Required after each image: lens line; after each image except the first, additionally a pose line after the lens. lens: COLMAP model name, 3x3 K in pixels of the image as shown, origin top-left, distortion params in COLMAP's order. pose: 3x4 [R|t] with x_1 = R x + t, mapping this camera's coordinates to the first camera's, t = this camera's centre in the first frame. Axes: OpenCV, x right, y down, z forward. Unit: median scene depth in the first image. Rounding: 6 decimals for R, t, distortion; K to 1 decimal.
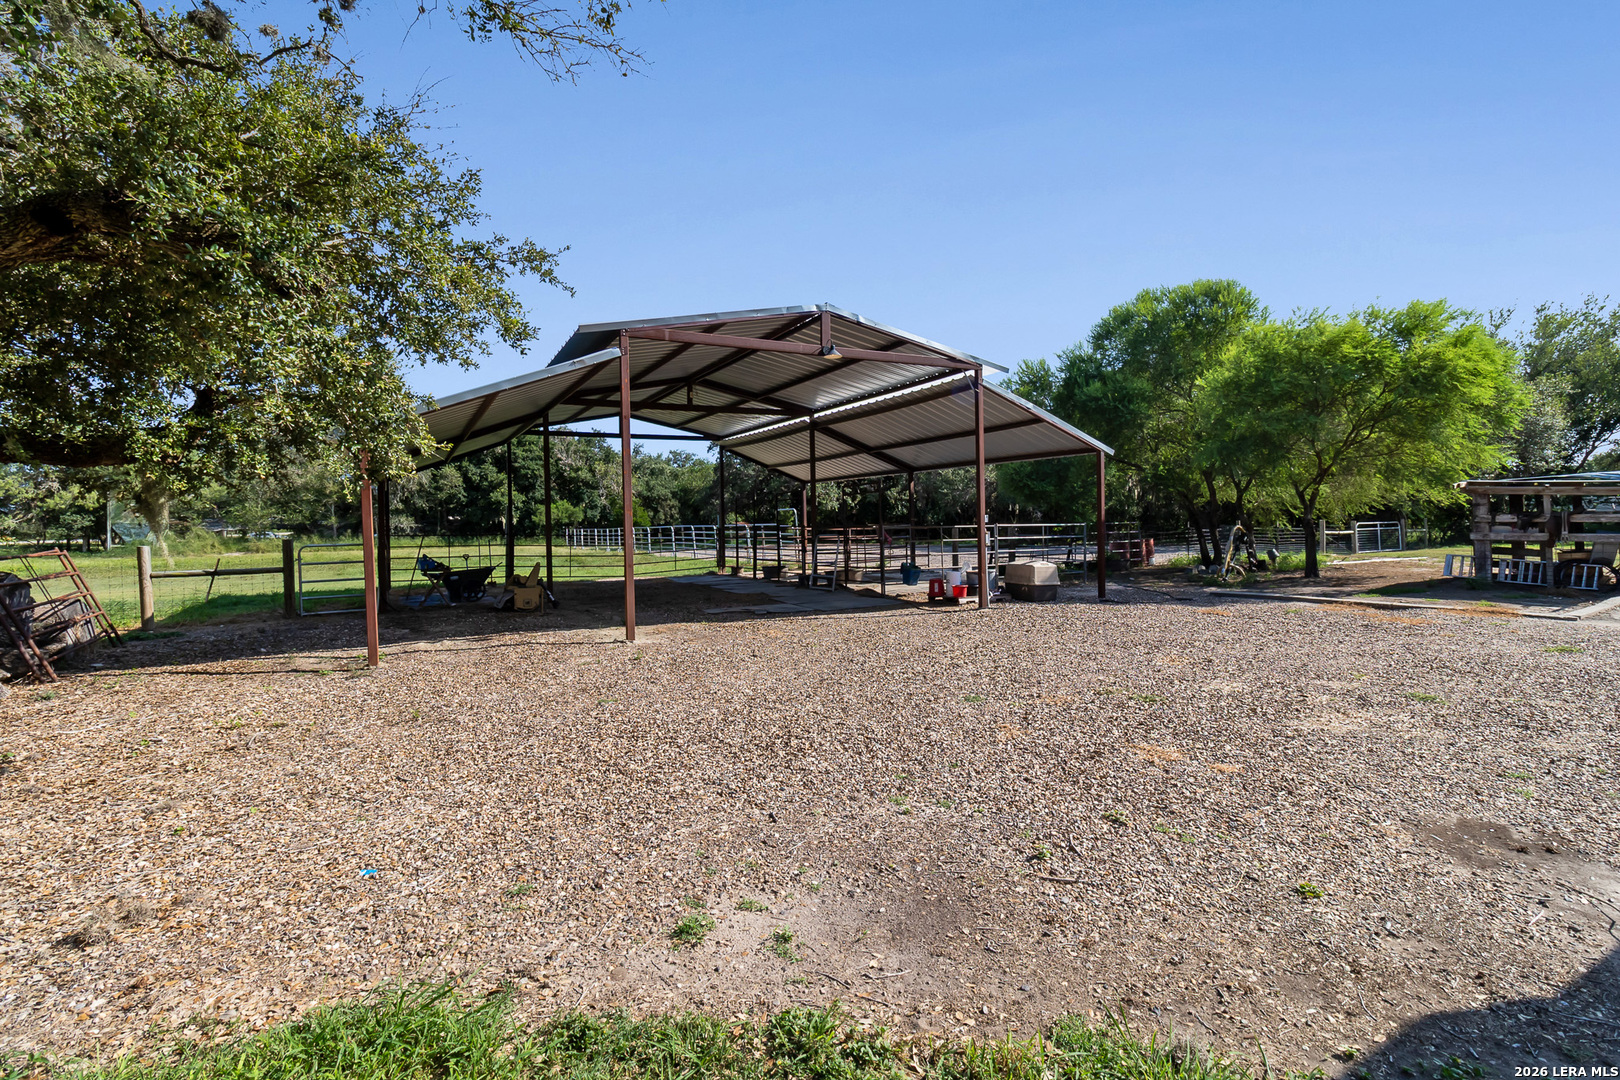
lens RADIAL K [[821.5, 0, 810.0], [0, 821.5, 540.0], [0, 0, 1]] dist [0.002900, 0.001945]
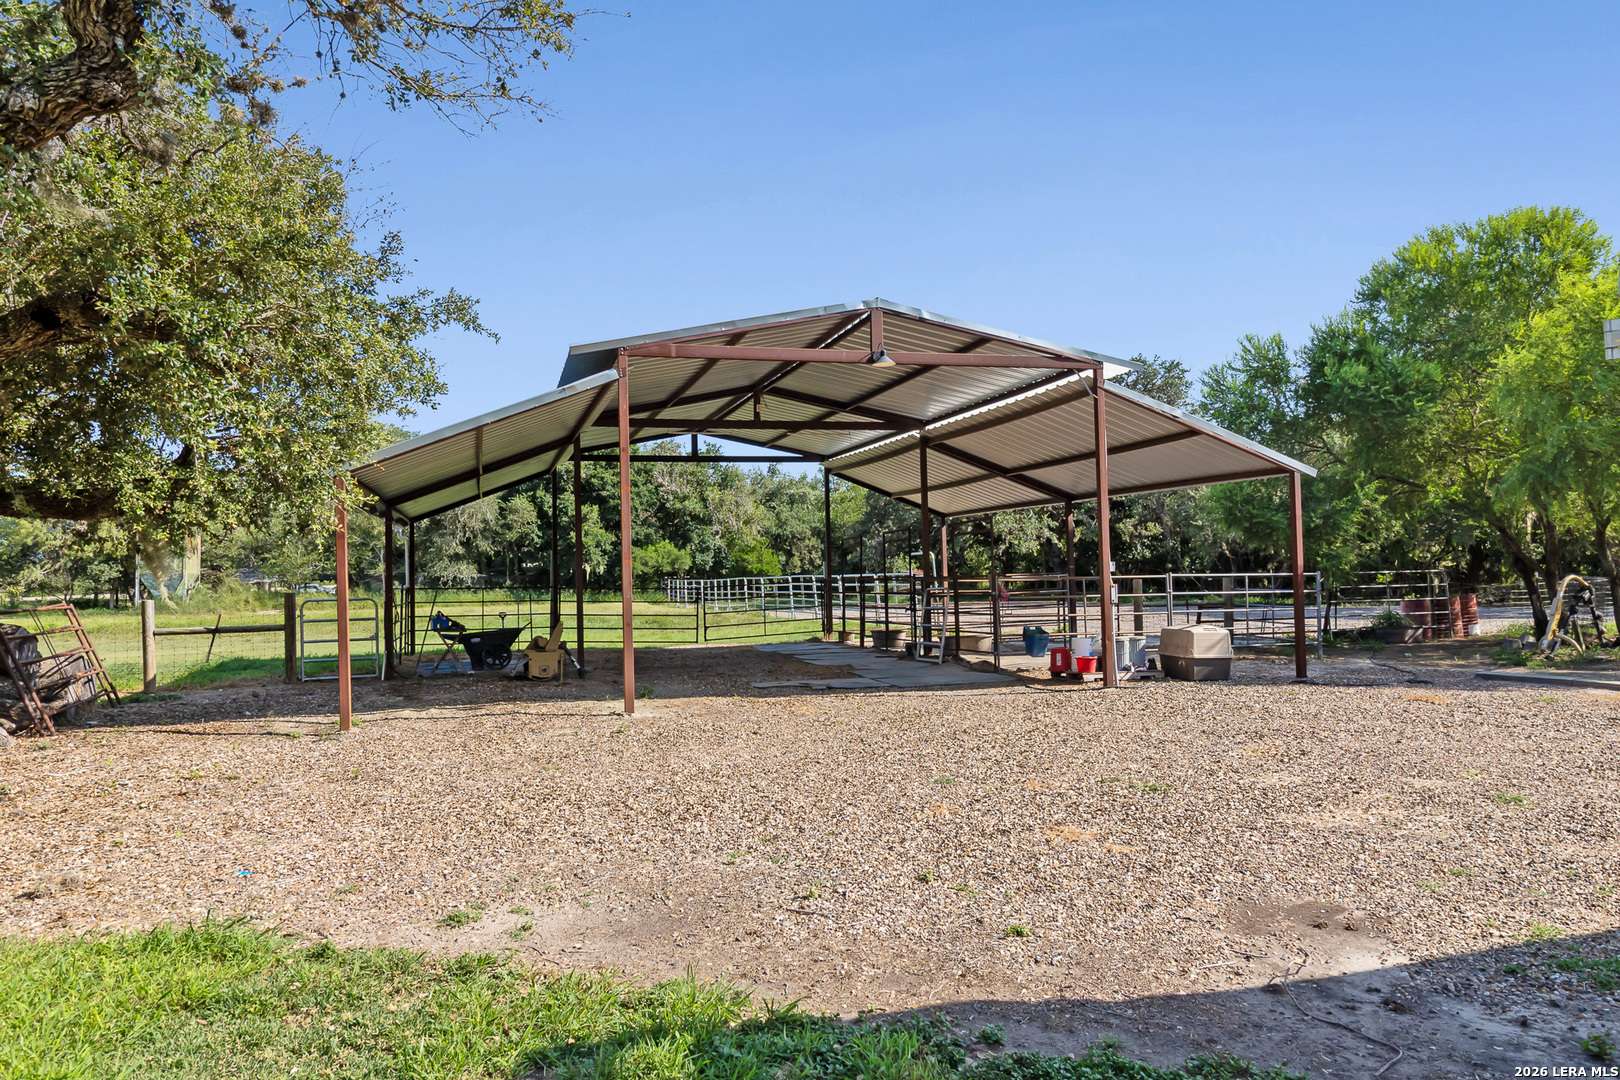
lens RADIAL K [[1303.9, 0, 810.0], [0, 1303.9, 540.0], [0, 0, 1]] dist [0.009929, 0.002151]
pose [[0.970592, -0.007776, -0.240607, 0.230523], [-0.002719, 0.999060, -0.043254, 0.001668], [0.240717, 0.042636, 0.969658, -0.209656]]
